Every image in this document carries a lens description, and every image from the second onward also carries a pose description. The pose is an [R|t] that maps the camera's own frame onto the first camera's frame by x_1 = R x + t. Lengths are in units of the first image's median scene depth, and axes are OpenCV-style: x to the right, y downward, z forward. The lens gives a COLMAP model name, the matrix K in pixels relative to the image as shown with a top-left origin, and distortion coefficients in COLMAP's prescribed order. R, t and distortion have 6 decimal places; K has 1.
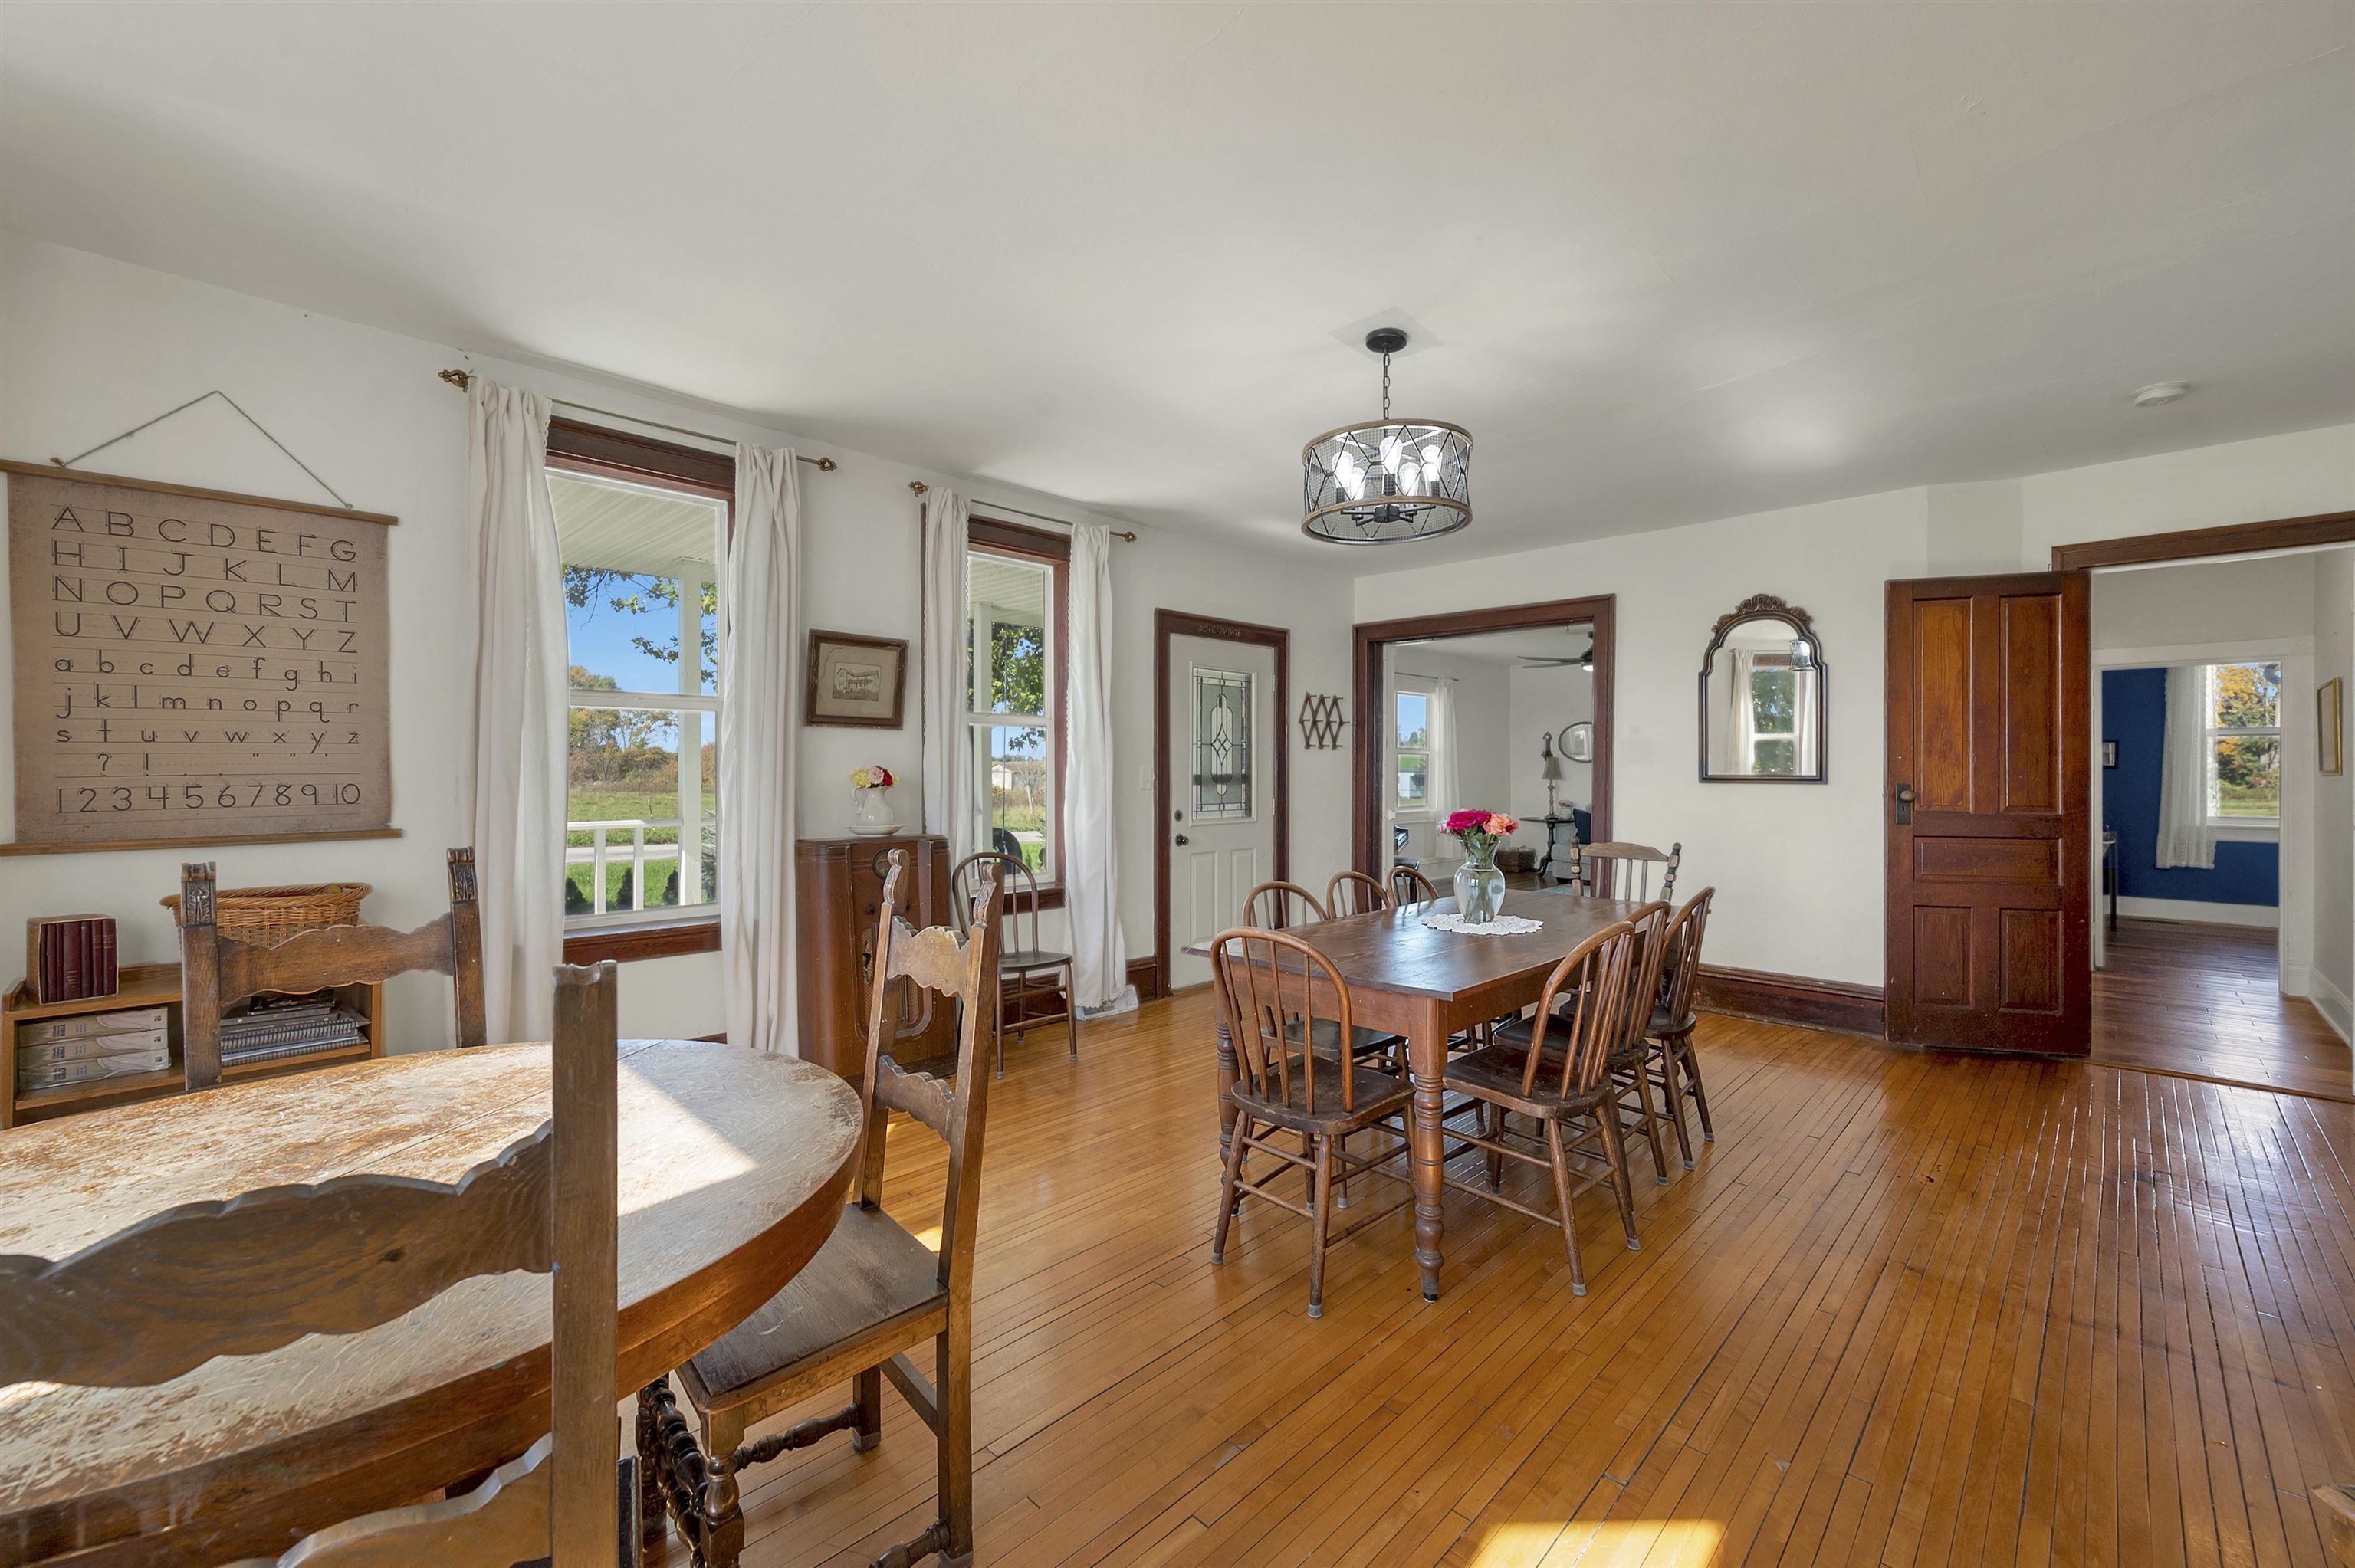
lens RADIAL K [[943.9, 0, 1187.7], [0, 943.9, 777.5], [0, 0, 1]] dist [-0.001251, -0.000202]
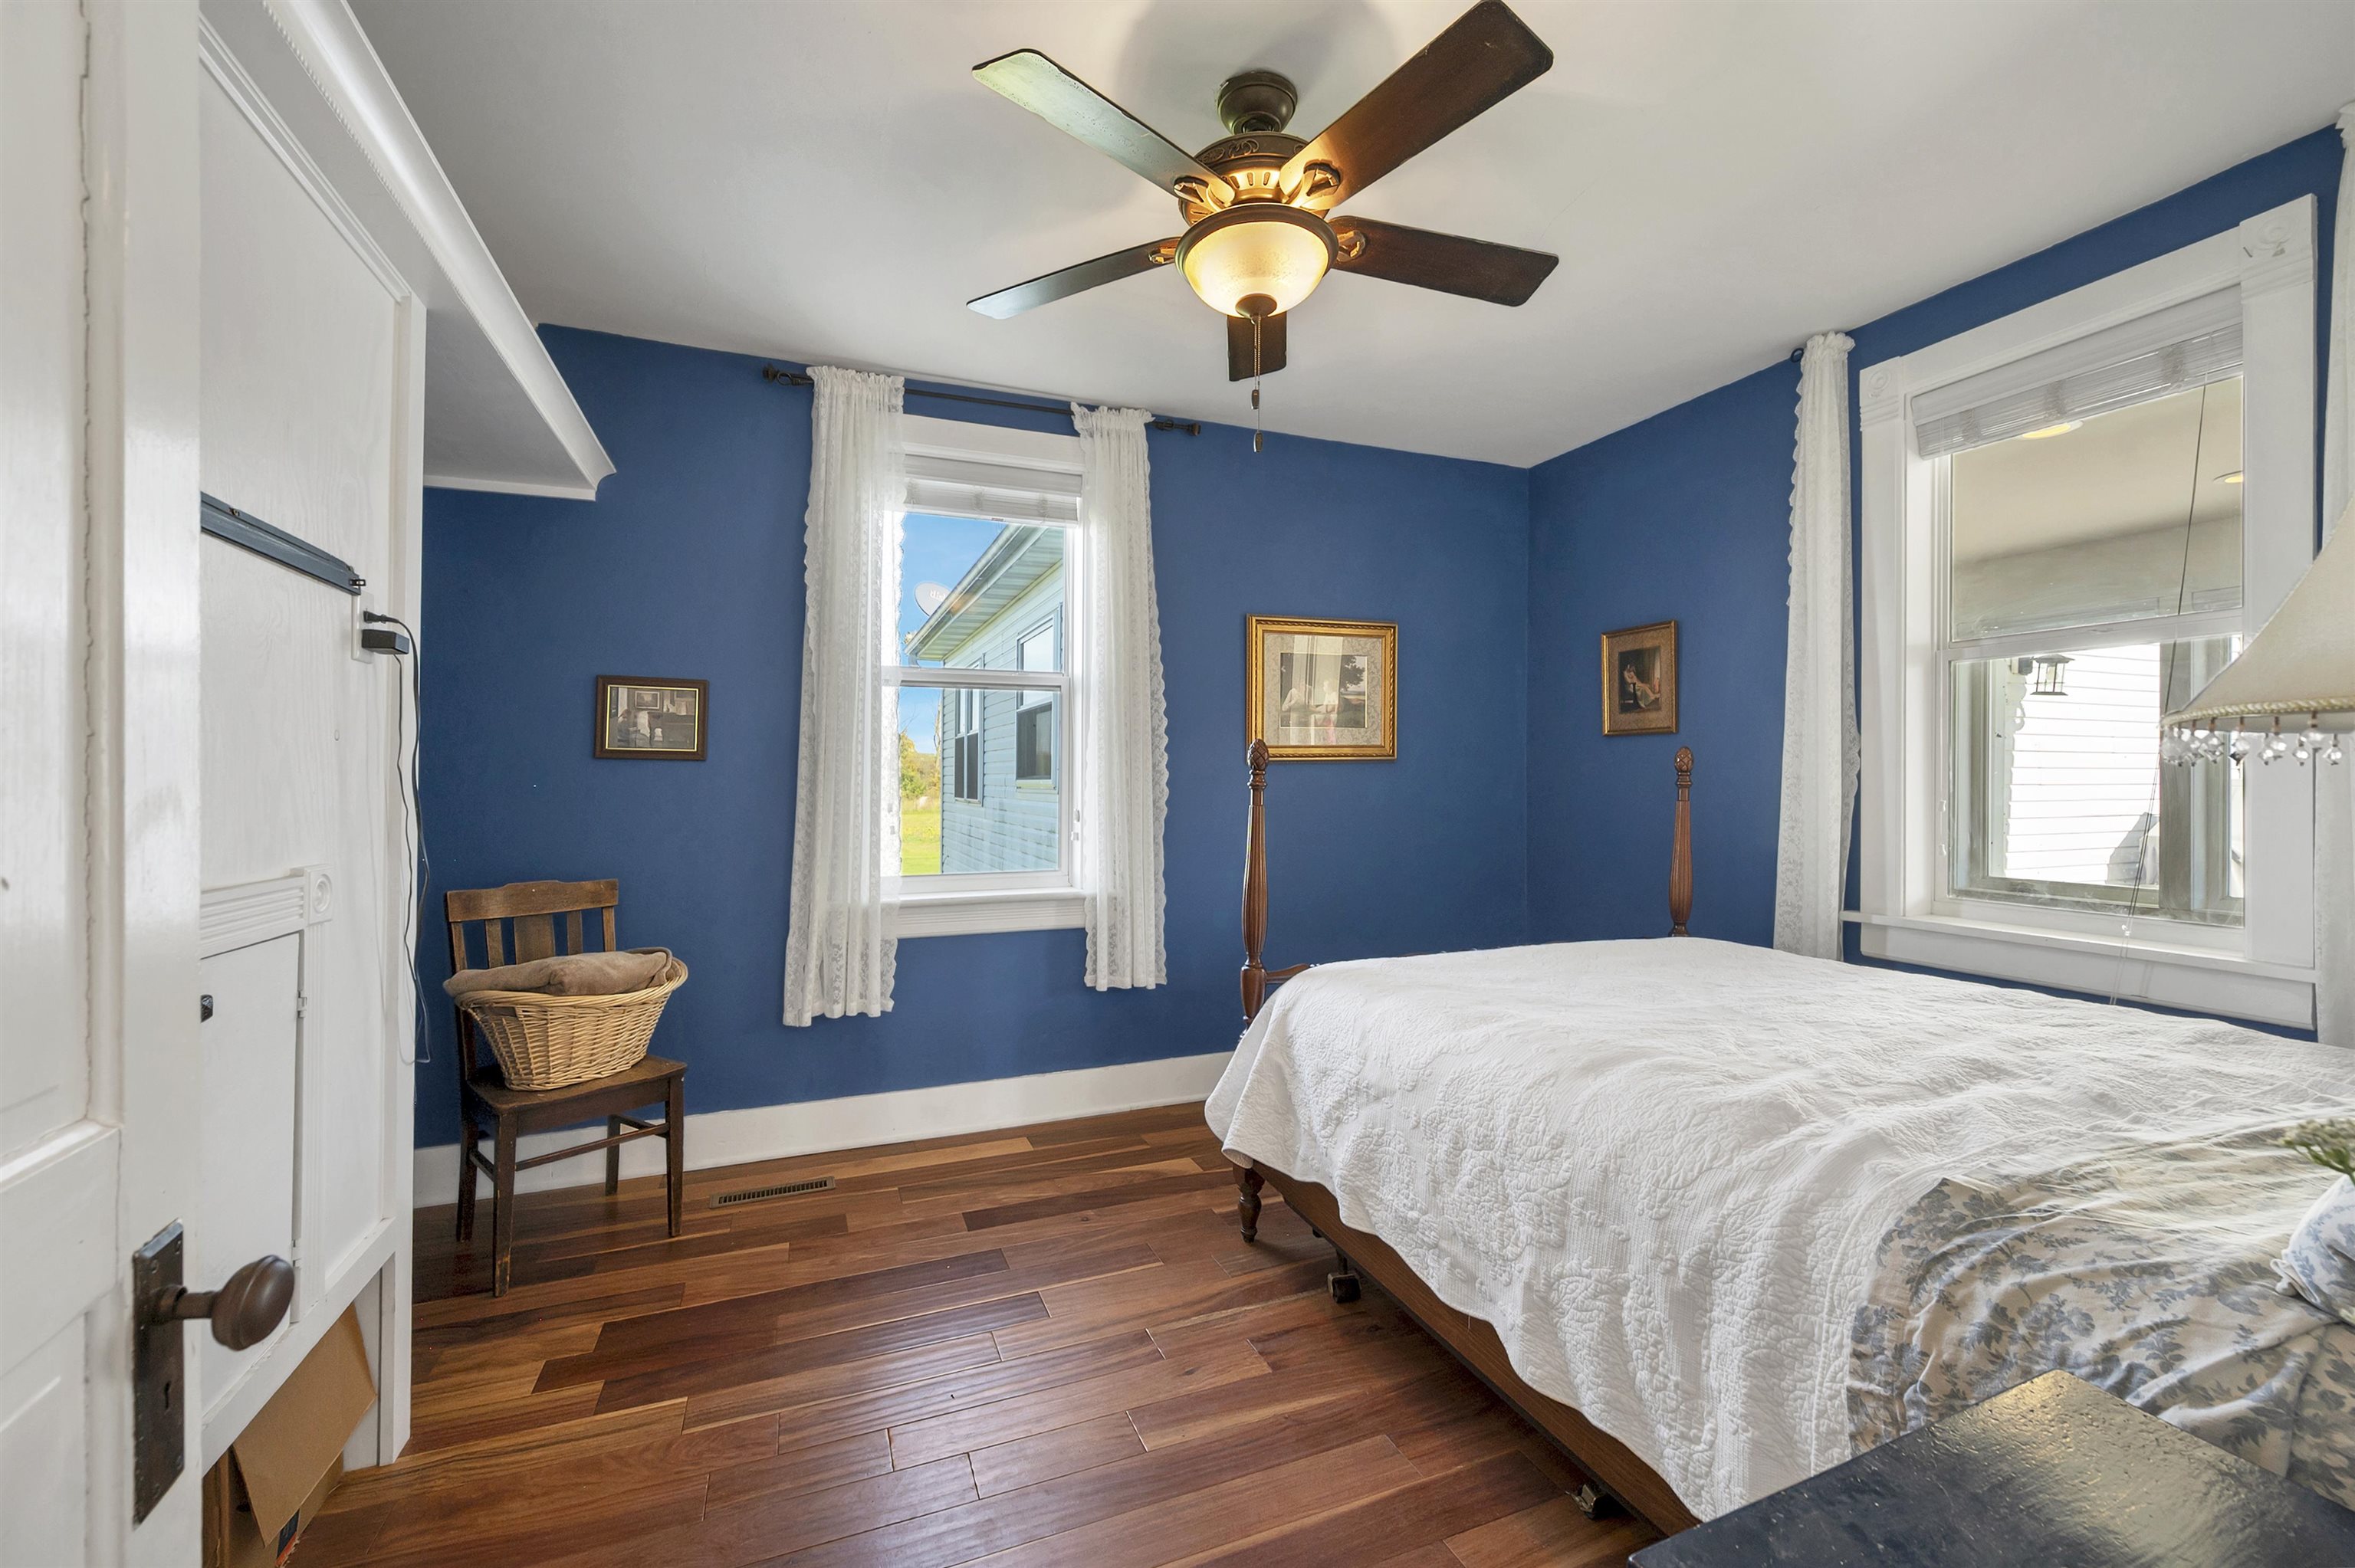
lens RADIAL K [[943.9, 0, 1183.6], [0, 943.9, 779.6], [0, 0, 1]] dist [-0.001251, -0.000202]
pose [[0.401892, 0.004365, 0.915676, 0.764408], [-0.005460, 0.999982, -0.002371, -0.000326], [-0.915671, -0.004046, 0.401909, 0.720319]]
